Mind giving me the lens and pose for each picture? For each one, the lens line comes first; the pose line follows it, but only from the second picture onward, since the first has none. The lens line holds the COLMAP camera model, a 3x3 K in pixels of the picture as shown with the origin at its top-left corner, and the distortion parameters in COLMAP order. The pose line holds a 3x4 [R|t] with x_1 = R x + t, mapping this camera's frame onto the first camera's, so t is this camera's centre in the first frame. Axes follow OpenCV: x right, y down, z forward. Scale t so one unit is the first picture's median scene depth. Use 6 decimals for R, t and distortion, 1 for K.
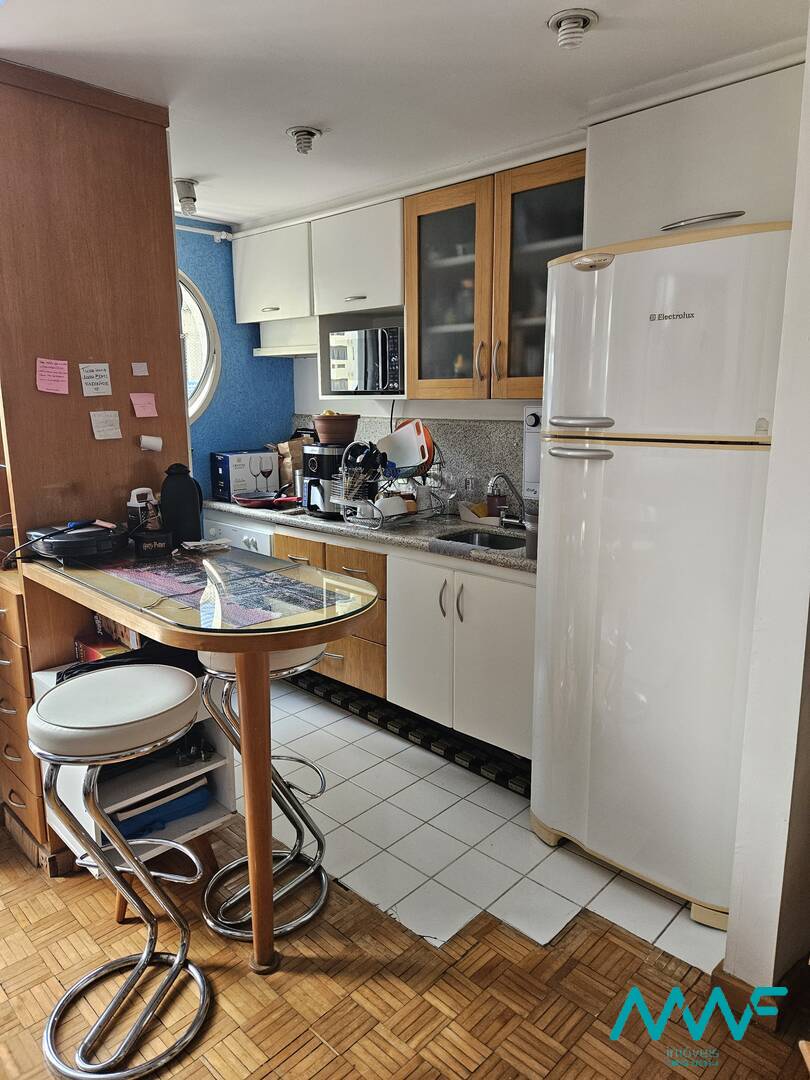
lens RADIAL K [[715.7, 0, 405.0], [0, 715.7, 540.0], [0, 0, 1]] dist [0.076287, -0.065073]
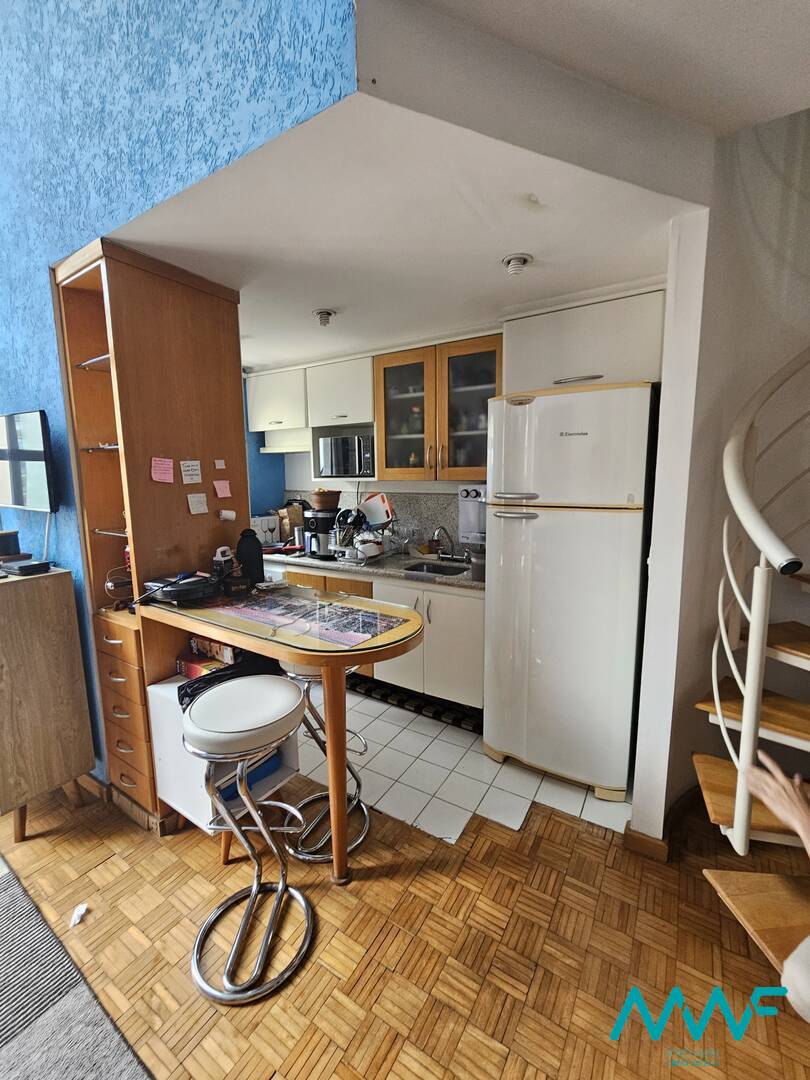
lens RADIAL K [[443.7, 0, 405.0], [0, 443.7, 540.0], [0, 0, 1]] dist [-0.000986, 0.000286]
pose [[0.978021, -0.035746, 0.205419, -0.193729], [0.046235, 0.997848, -0.046487, -0.028442], [-0.203315, 0.054963, 0.977569, 0.075511]]
